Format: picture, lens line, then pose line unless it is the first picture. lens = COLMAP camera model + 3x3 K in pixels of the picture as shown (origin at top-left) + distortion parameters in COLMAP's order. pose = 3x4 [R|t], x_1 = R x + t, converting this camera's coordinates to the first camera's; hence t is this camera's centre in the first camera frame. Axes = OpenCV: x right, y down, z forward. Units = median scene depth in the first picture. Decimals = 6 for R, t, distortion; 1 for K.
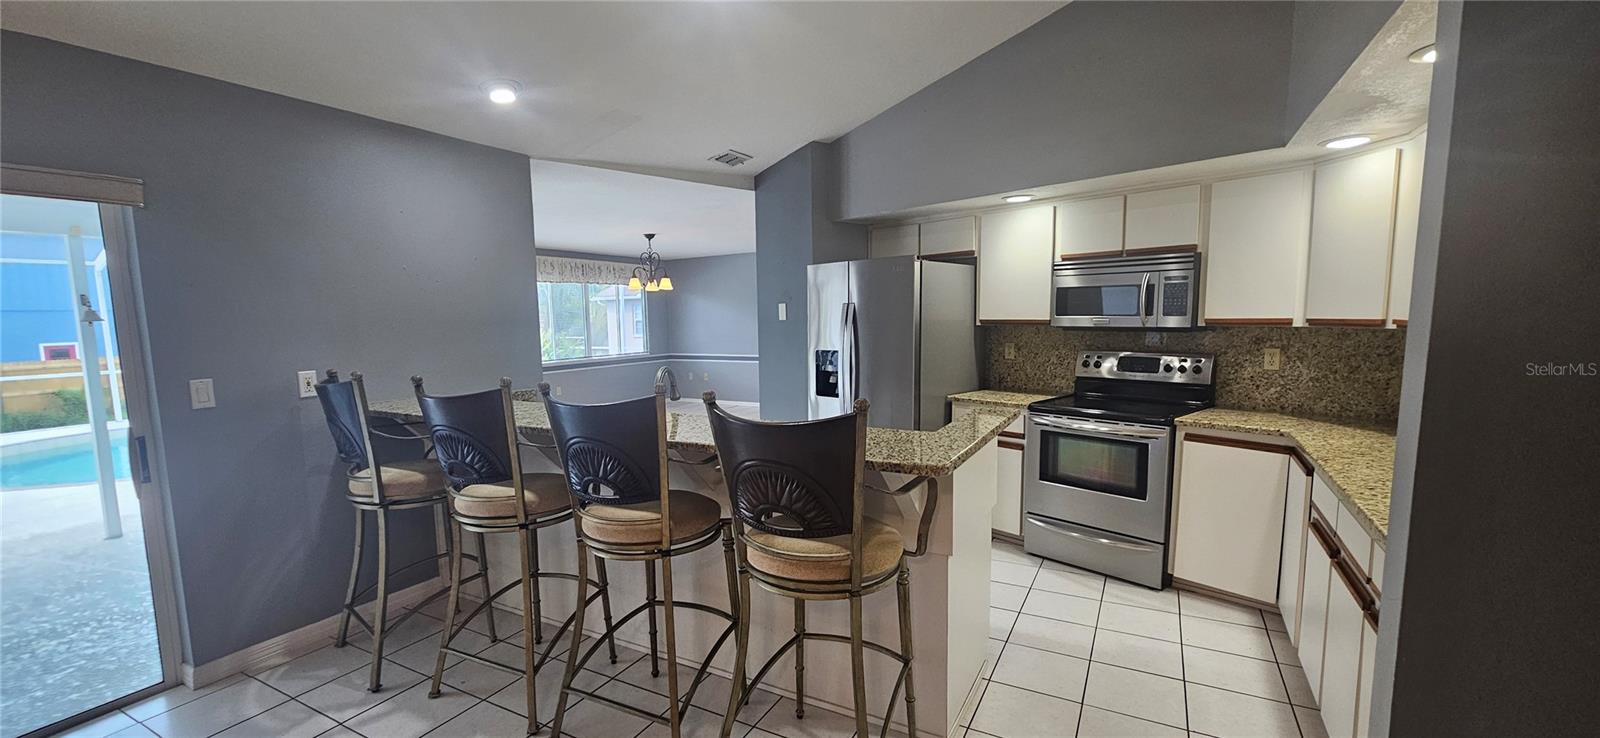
lens RADIAL K [[651.1, 0, 794.1], [0, 651.1, 386.3], [0, 0, 1]] dist [-0.000879, 0.000013]
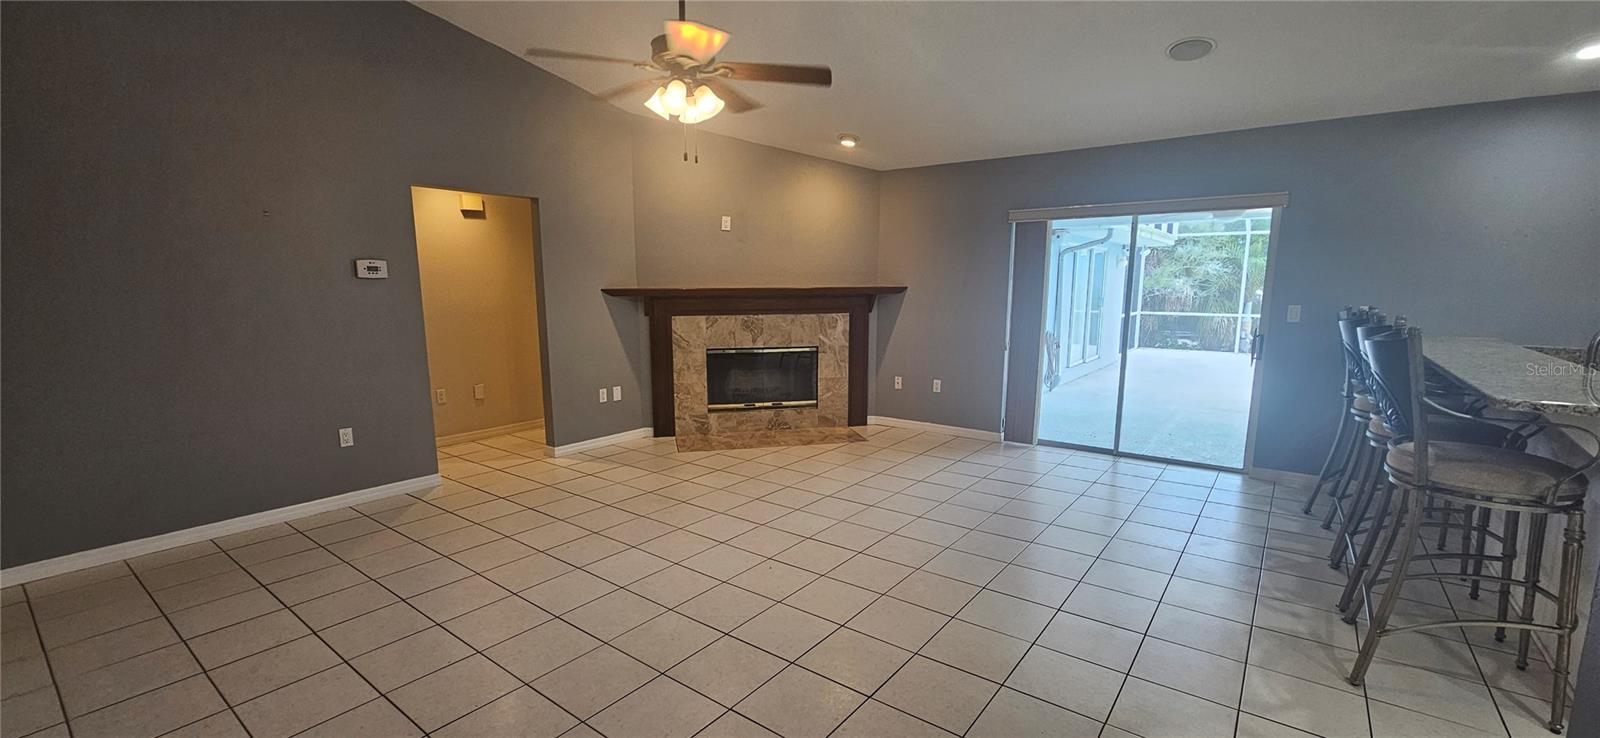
lens RADIAL K [[651.1, 0, 794.1], [0, 651.1, 386.3], [0, 0, 1]] dist [-0.000879, 0.000013]
pose [[-0.155138, 0.168844, -0.973357, 0.646351], [-0.109341, 0.976298, 0.186781, 0.014469], [0.981823, 0.135405, -0.132999, -0.018047]]
